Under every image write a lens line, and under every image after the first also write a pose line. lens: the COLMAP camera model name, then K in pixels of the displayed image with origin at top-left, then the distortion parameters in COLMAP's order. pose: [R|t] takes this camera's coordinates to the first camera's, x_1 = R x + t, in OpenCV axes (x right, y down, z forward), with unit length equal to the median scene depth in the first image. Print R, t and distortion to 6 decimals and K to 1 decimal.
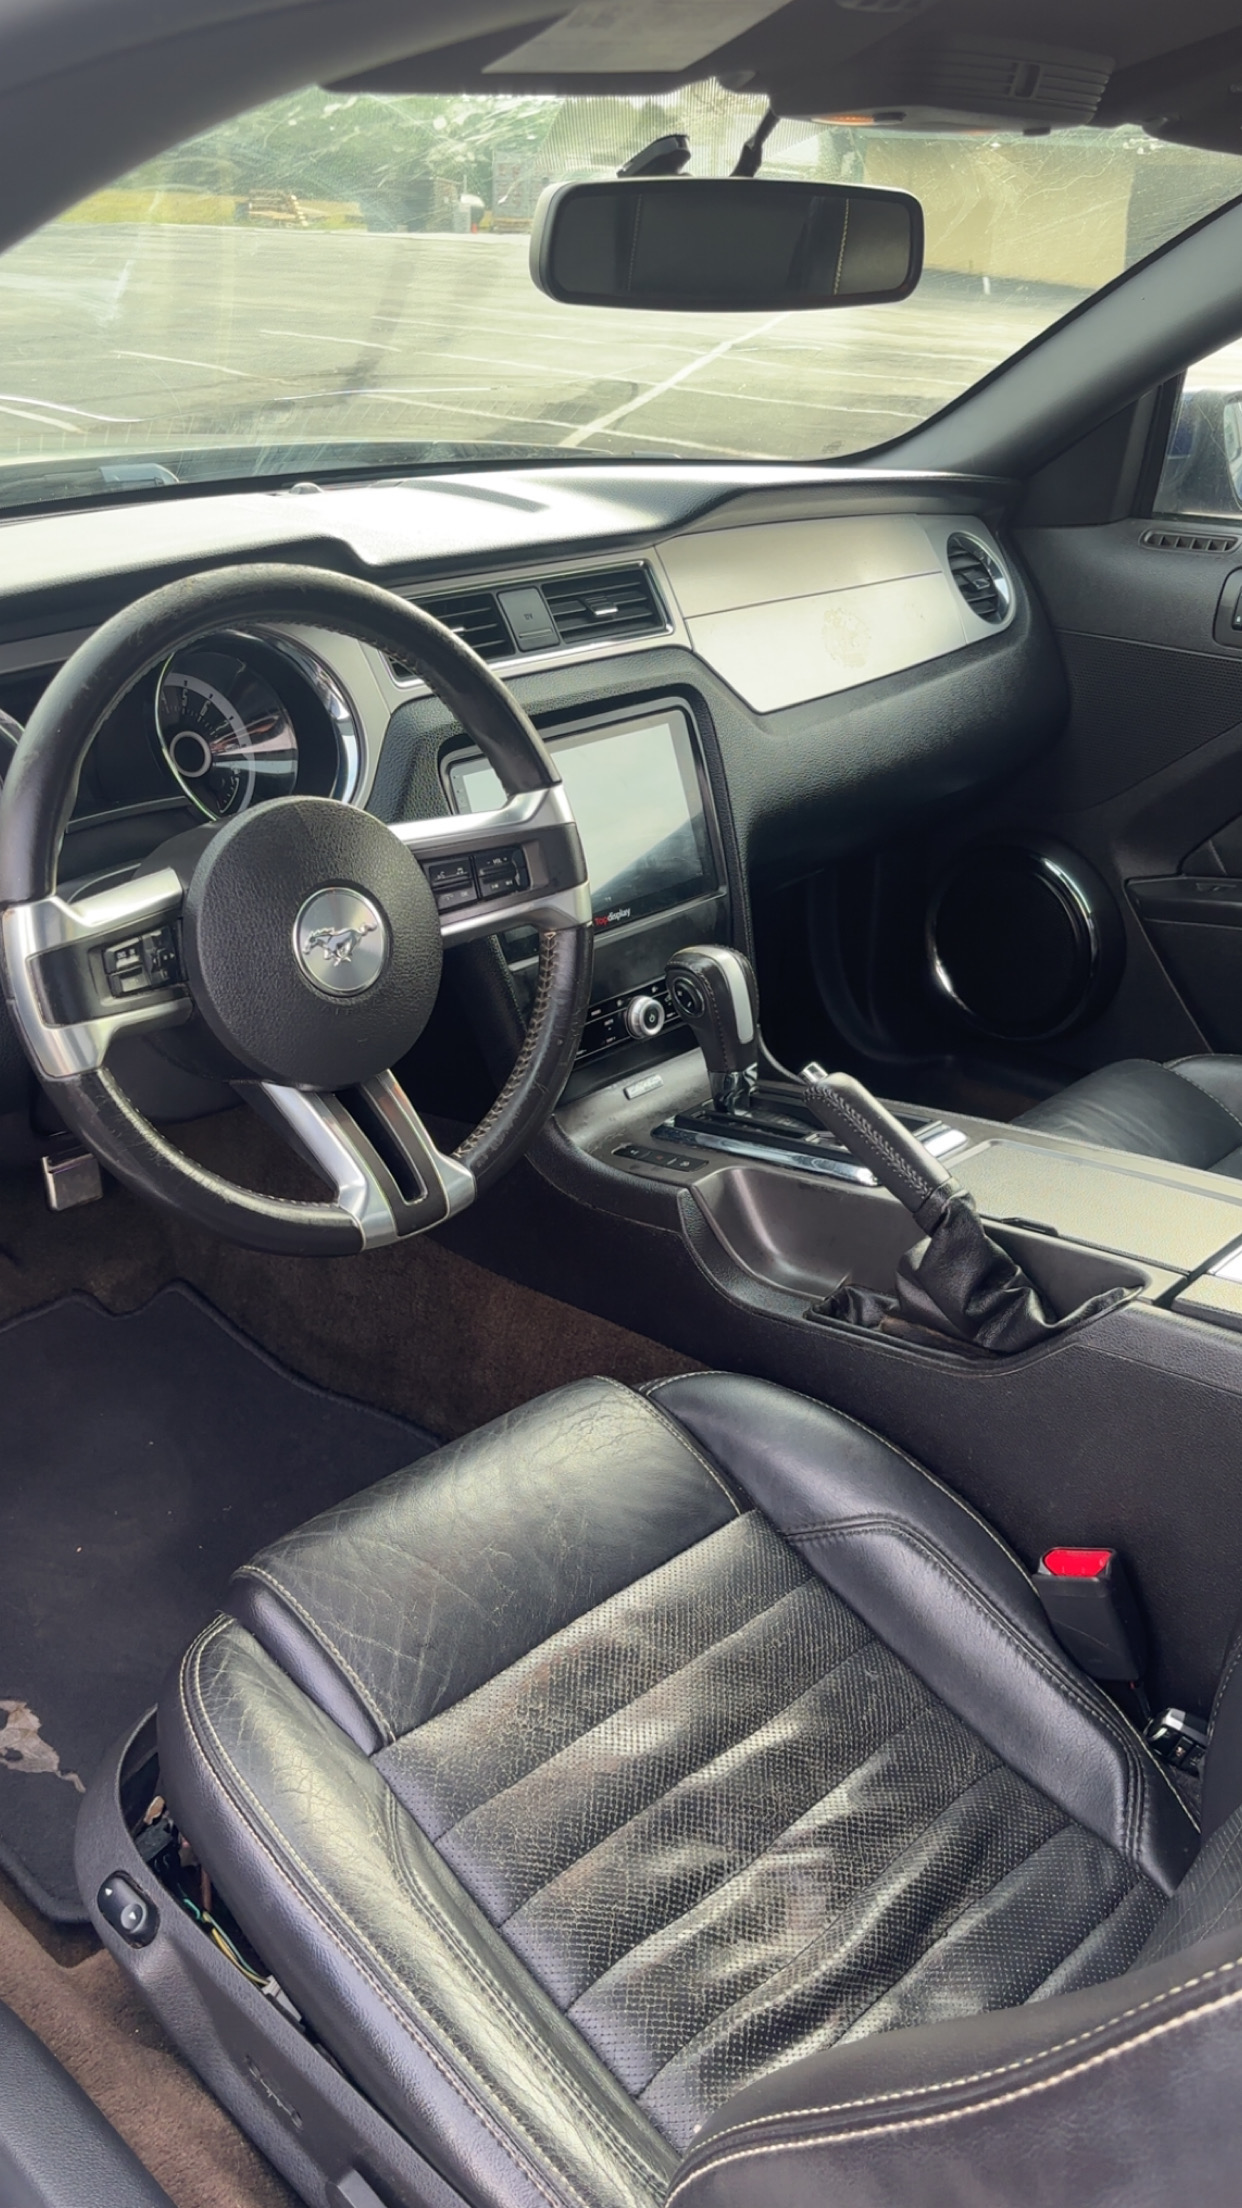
lens RADIAL K [[1736.0, 0, 621.0], [0, 1736.0, 1104.0], [0, 0, 1]] dist [-0.004688, 0.065918]
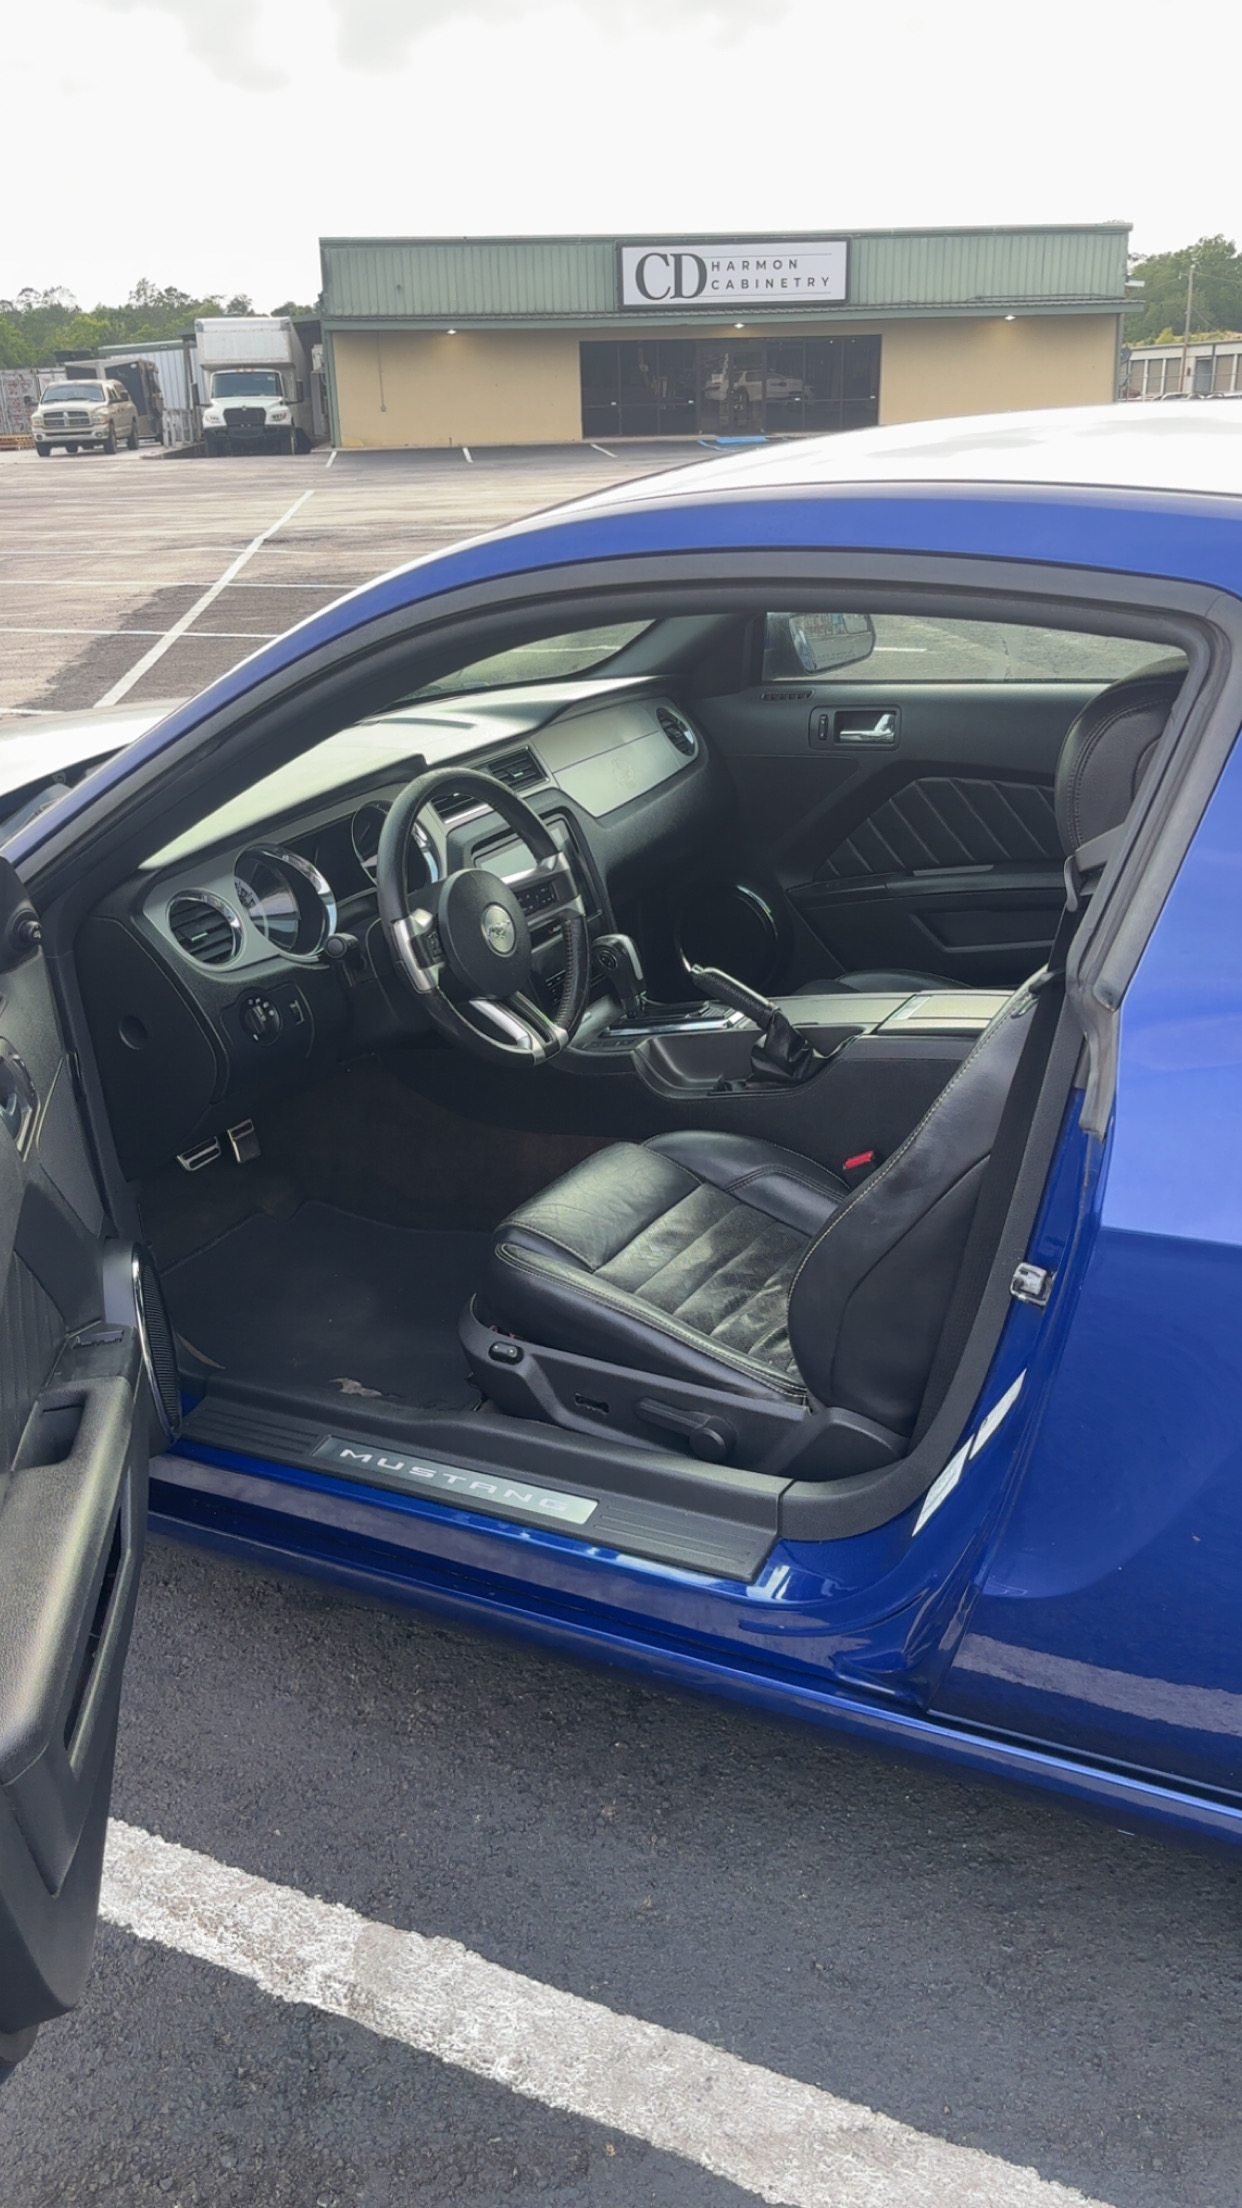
lens RADIAL K [[1736.0, 0, 621.0], [0, 1736.0, 1104.0], [0, 0, 1]] dist [-0.004688, 0.065918]
pose [[0.959284, -0.171637, 0.224308, -0.409719], [0.189837, 0.979850, -0.062098, 0.218931], [-0.209130, 0.102152, 0.972538, -0.874608]]
